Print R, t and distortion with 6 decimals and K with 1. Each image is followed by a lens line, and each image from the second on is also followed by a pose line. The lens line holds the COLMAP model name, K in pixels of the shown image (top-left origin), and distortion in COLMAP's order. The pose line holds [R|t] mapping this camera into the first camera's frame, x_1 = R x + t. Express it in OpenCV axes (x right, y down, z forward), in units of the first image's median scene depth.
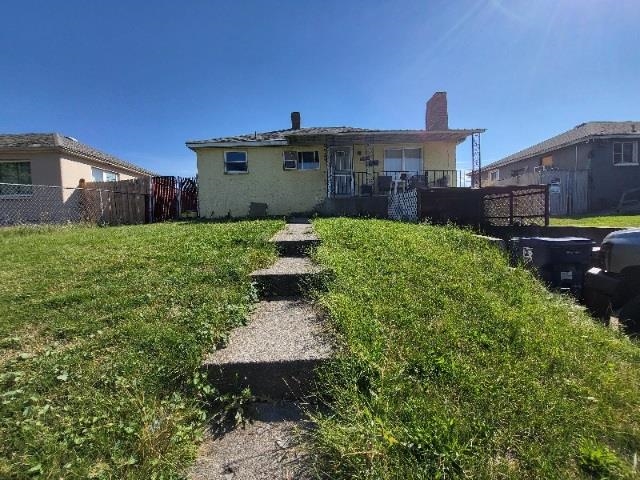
lens RADIAL K [[250.6, 0, 317.6], [0, 250.6, 235.8], [0, 0, 1]] dist [0.001380, 0.000024]
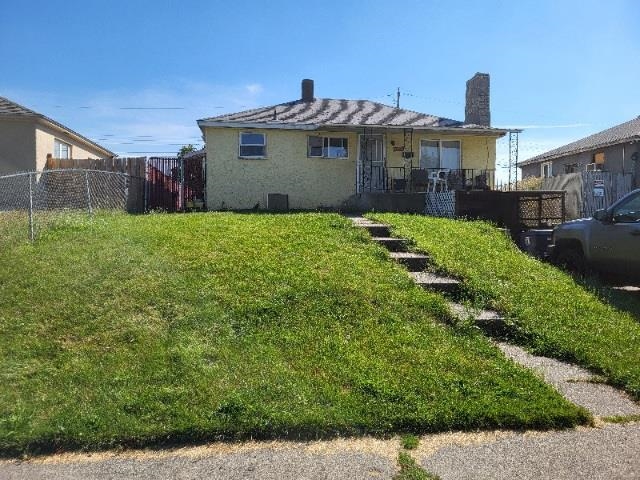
lens RADIAL K [[484.6, 0, 320.0], [0, 484.6, 240.0], [0, 0, 1]] dist [0.004632, 0.004775]
pose [[0.992479, 0.030420, 0.118576, -0.284814], [-0.027152, 0.999208, -0.029078, 0.072939], [-0.119367, 0.025640, 0.992519, -0.669506]]
